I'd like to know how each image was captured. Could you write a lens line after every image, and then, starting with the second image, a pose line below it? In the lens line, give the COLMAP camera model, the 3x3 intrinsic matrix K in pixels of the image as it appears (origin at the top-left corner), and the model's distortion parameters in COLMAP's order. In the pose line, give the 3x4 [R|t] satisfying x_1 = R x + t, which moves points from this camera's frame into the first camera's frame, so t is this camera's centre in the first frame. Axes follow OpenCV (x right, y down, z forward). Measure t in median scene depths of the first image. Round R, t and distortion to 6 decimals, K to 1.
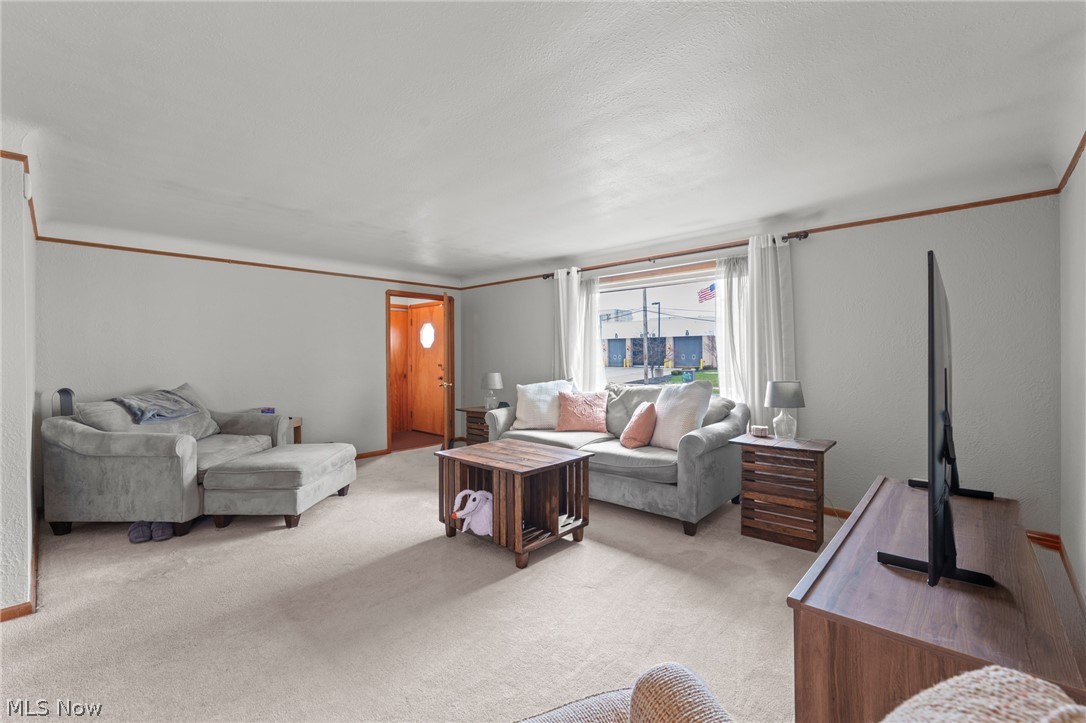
lens RADIAL K [[455.4, 0, 543.9], [0, 455.4, 354.1], [0, 0, 1]] dist [-0.001154, -0.000585]
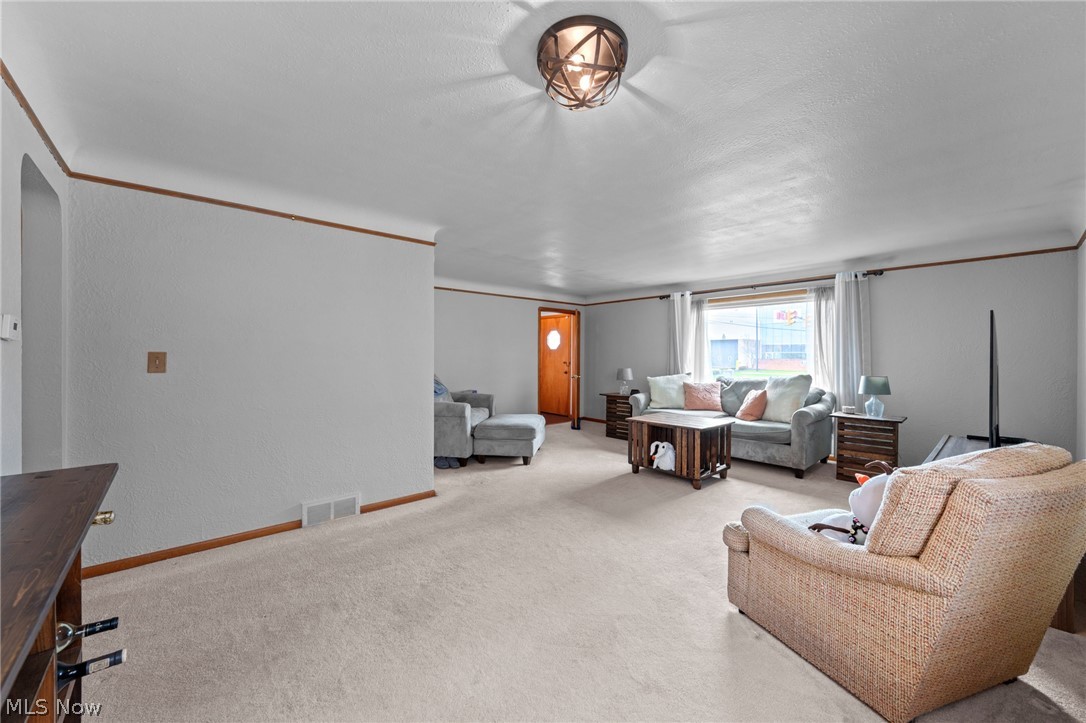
lens RADIAL K [[409.6, 0, 541.1], [0, 409.6, 355.7], [0, 0, 1]] dist [-0.005754, 0.000167]
pose [[0.995098, 0.010556, -0.098325, -0.336737], [-0.010158, 0.999938, 0.004551, 0.000111], [0.098367, -0.003530, 0.995144, -0.350703]]
